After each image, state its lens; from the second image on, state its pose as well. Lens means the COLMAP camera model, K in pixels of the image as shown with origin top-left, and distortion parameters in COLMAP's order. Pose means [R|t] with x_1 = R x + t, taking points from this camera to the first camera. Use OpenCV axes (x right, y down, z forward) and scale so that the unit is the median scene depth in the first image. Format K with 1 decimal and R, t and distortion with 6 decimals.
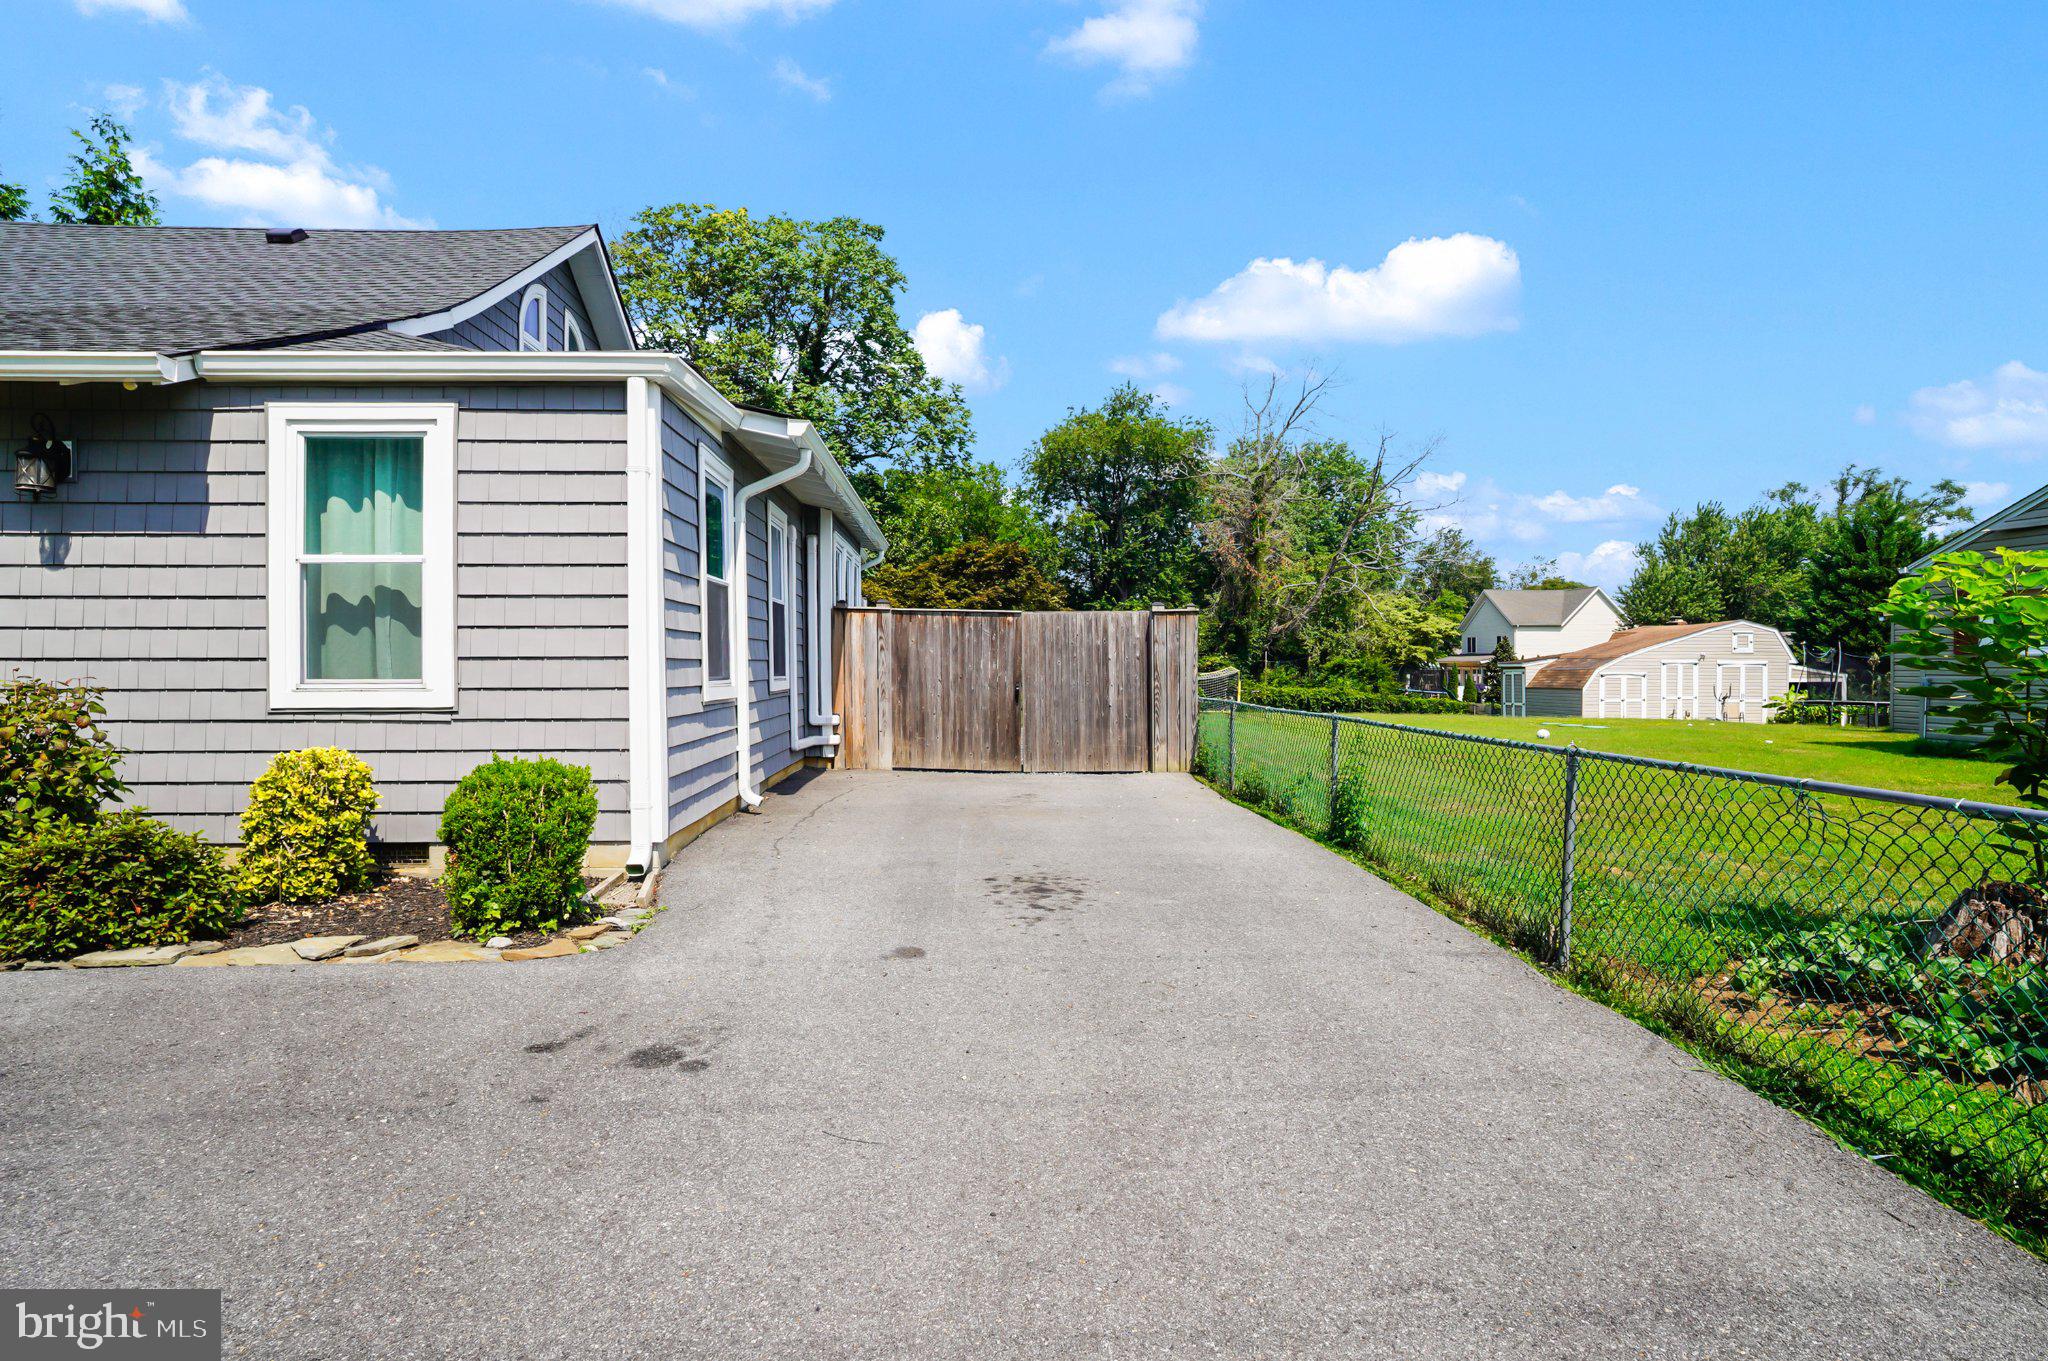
lens RADIAL K [[1091.5, 0, 1017.6], [0, 1091.5, 676.8], [0, 0, 1]] dist [-0.060638, 0.030696]
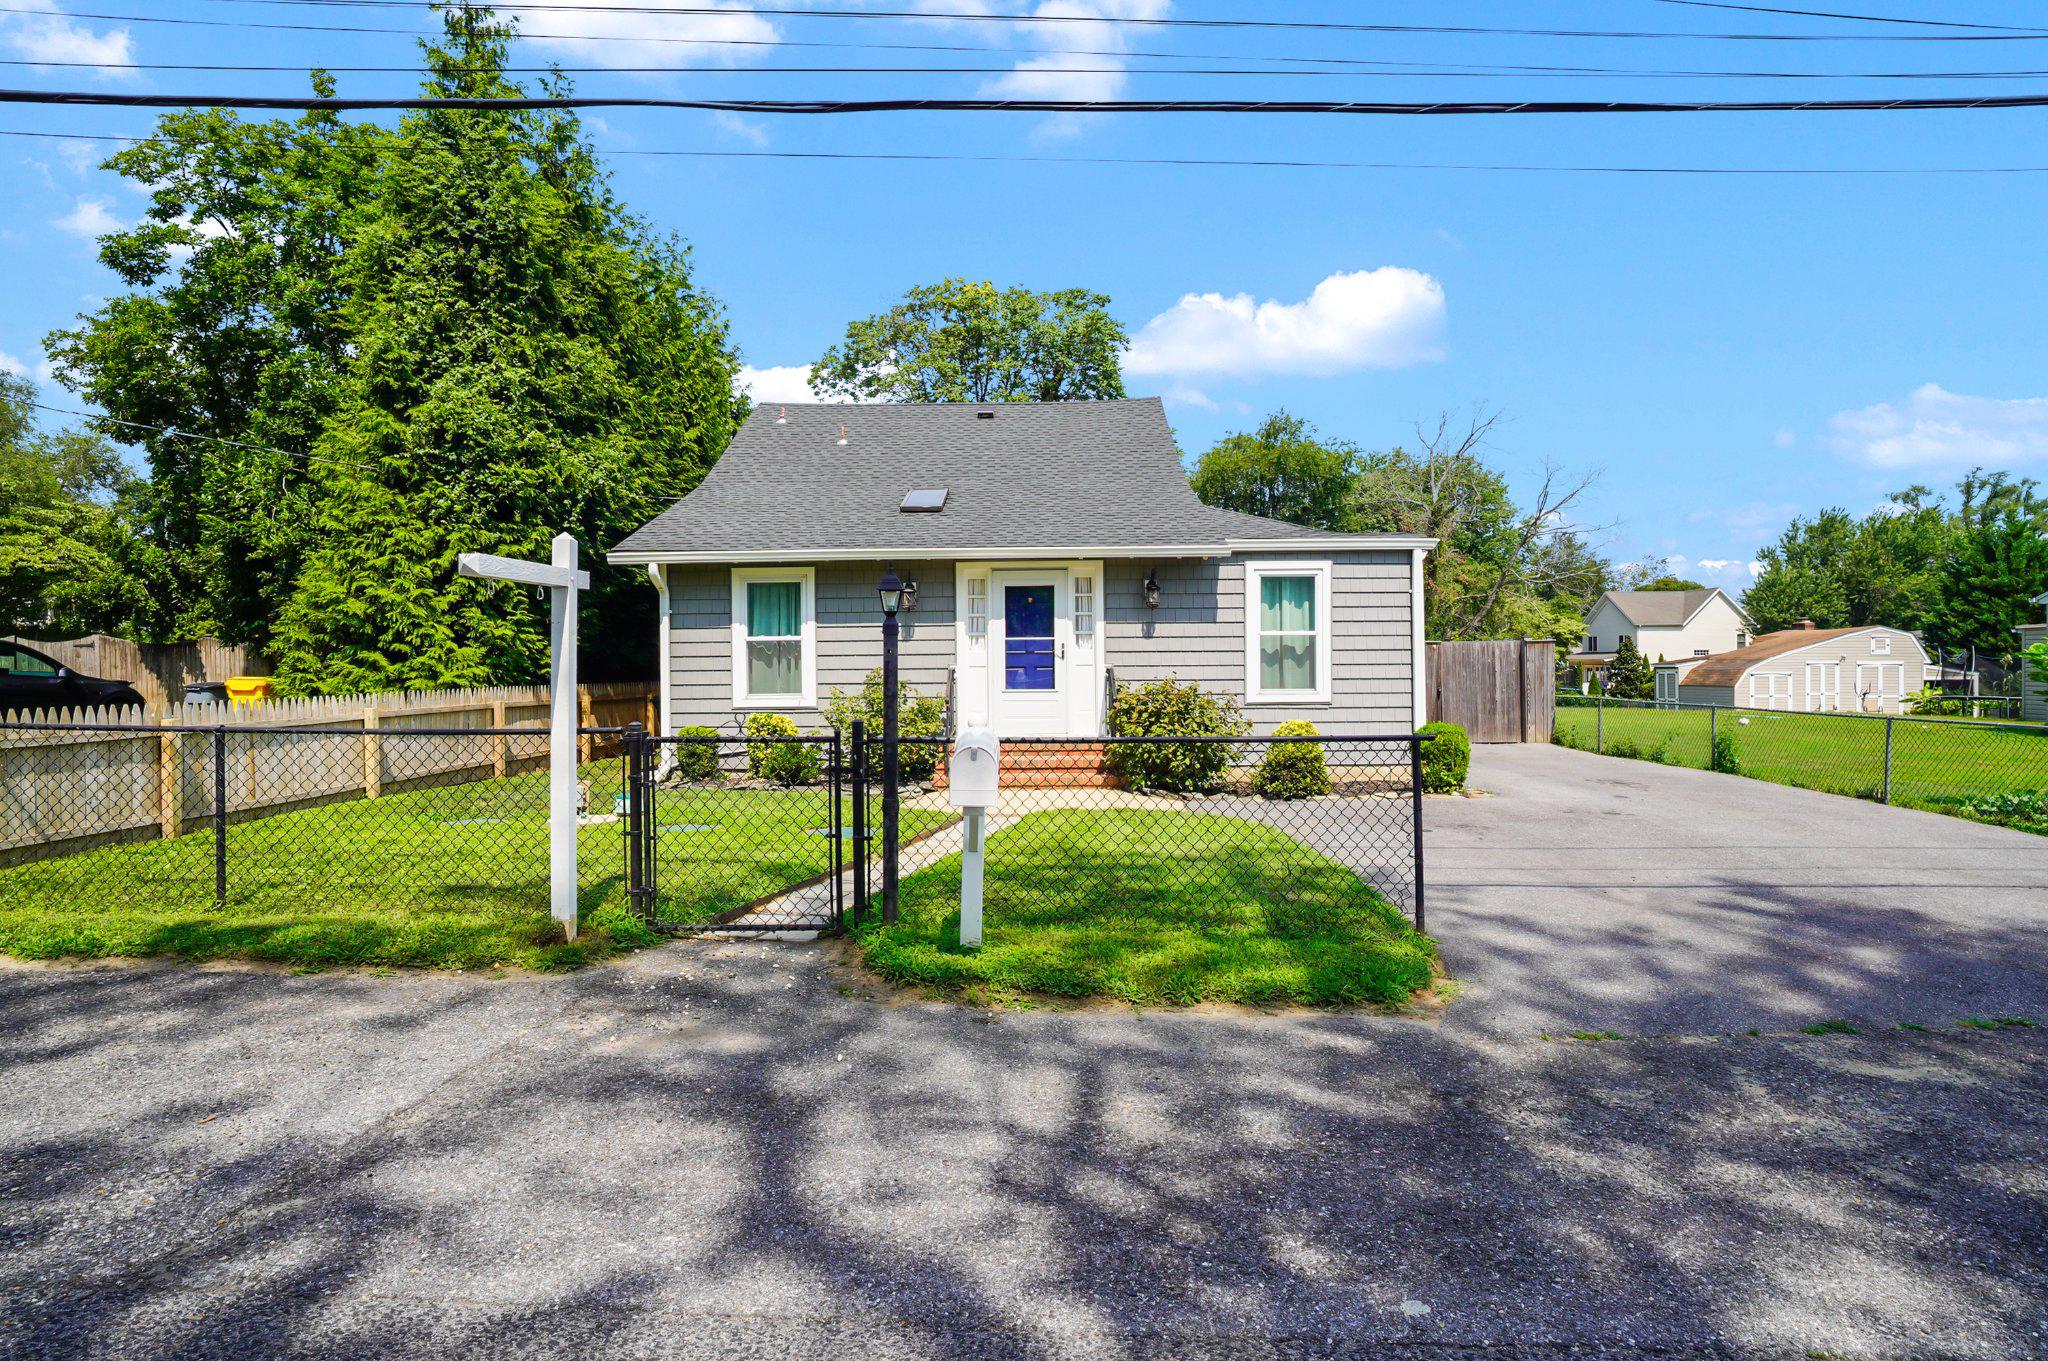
lens RADIAL K [[1058.8, 0, 1022.3], [0, 1058.8, 672.8], [0, 0, 1]] dist [-0.051606, 0.023517]
pose [[0.996758, -0.003337, -0.080386, -0.486026], [0.003256, 0.999994, -0.001134, -0.014618], [0.080389, 0.000868, 0.996763, -0.580782]]
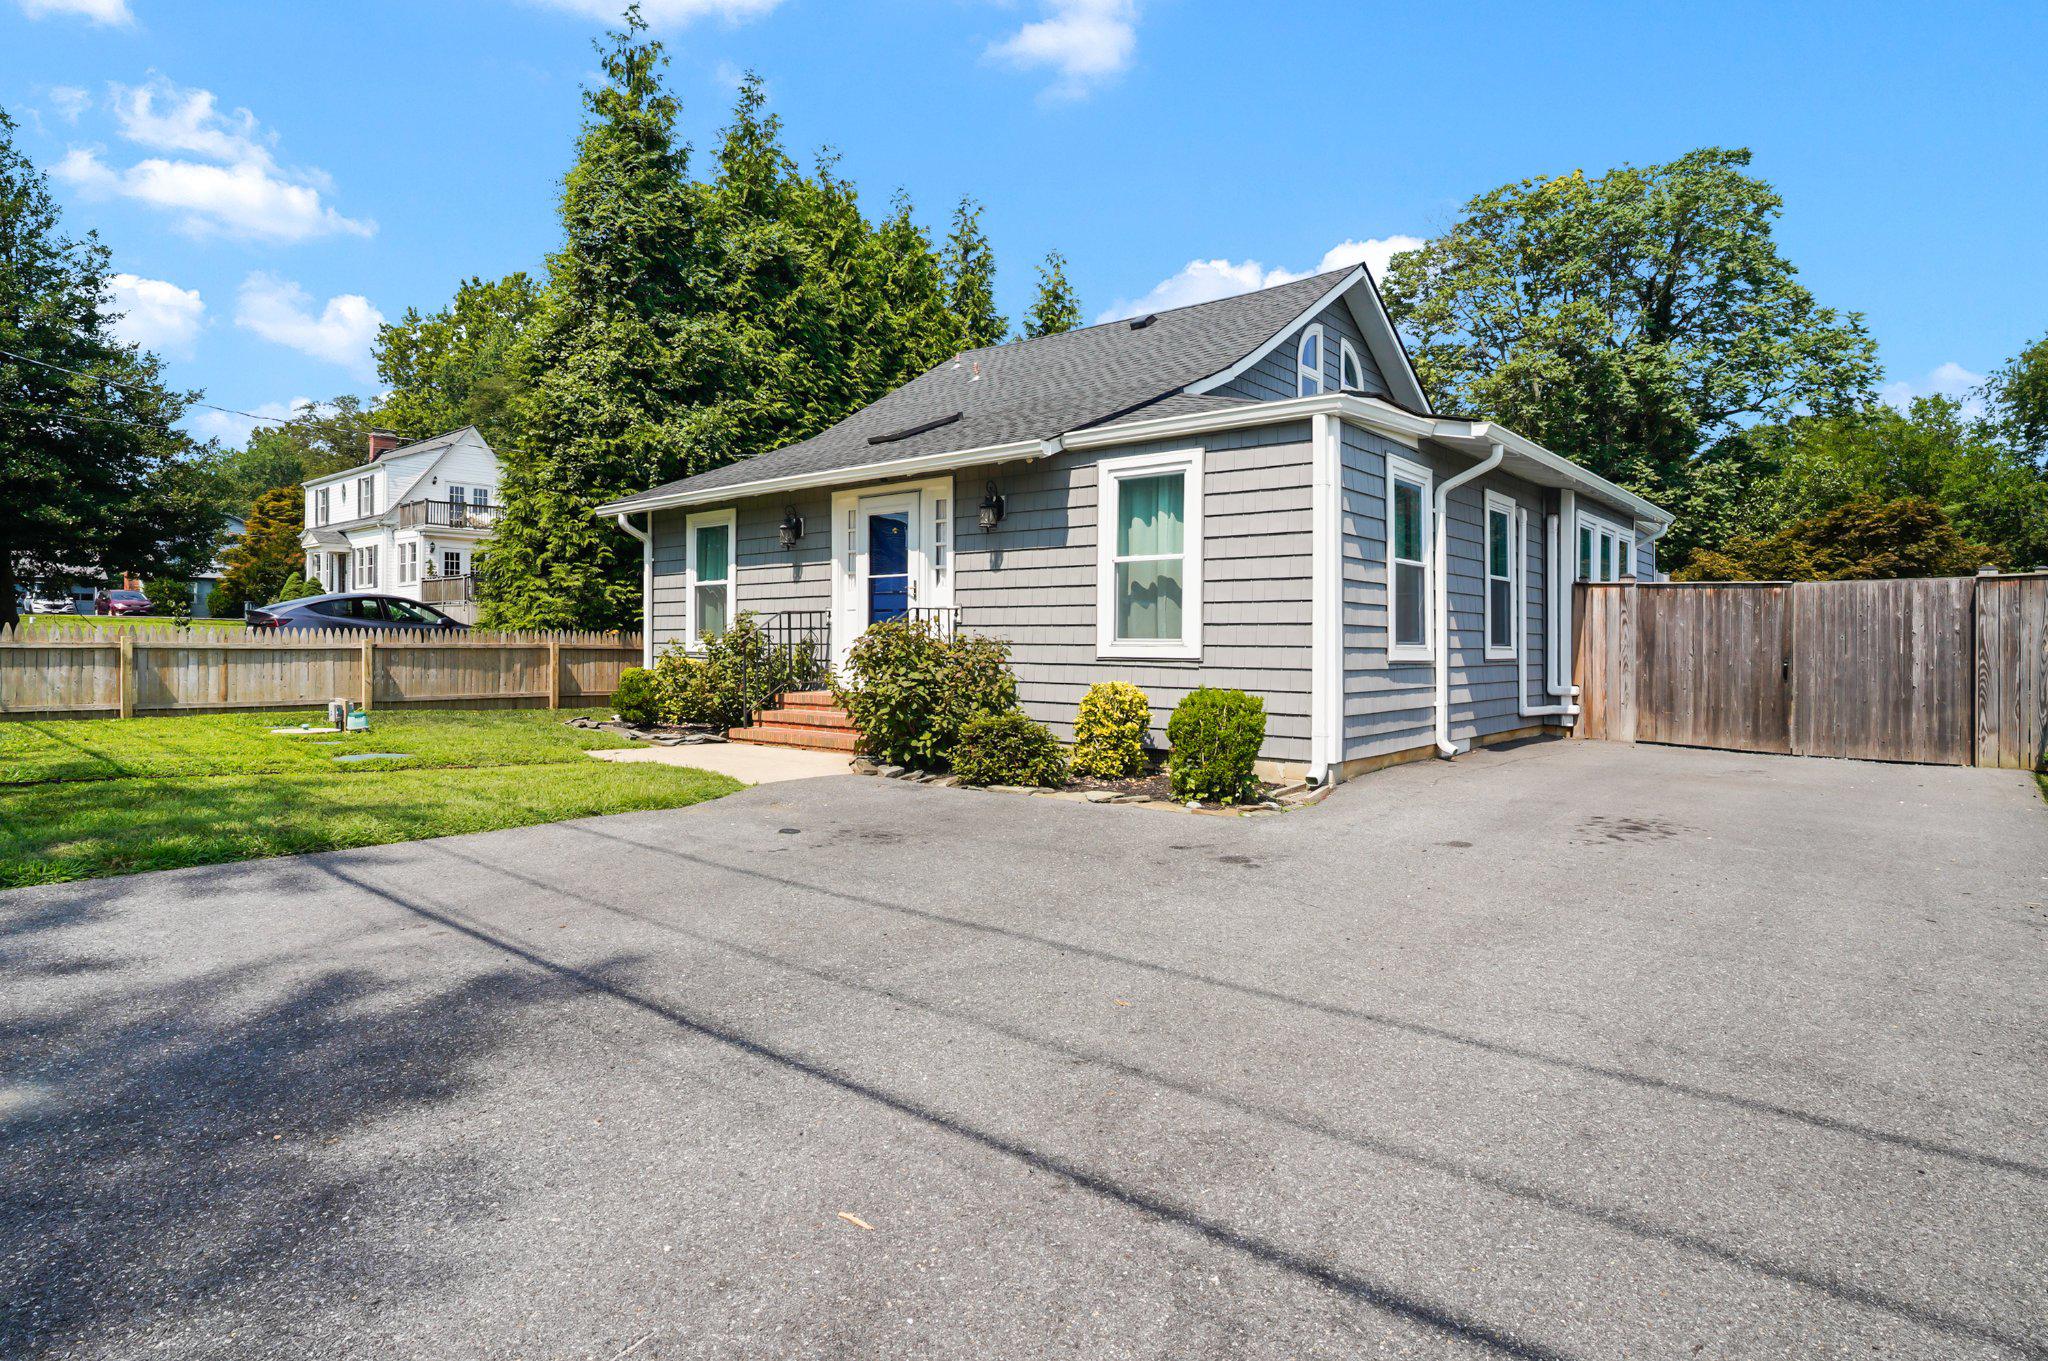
lens RADIAL K [[1083.9, 0, 1016.9], [0, 1083.9, 648.2], [0, 0, 1]] dist [-0.028378, 0.000478]
pose [[0.728392, 0.010722, -0.685076, 0.146080], [-0.018433, 0.999822, -0.003950, 0.012515], [0.684912, 0.015505, 0.728461, -0.113463]]
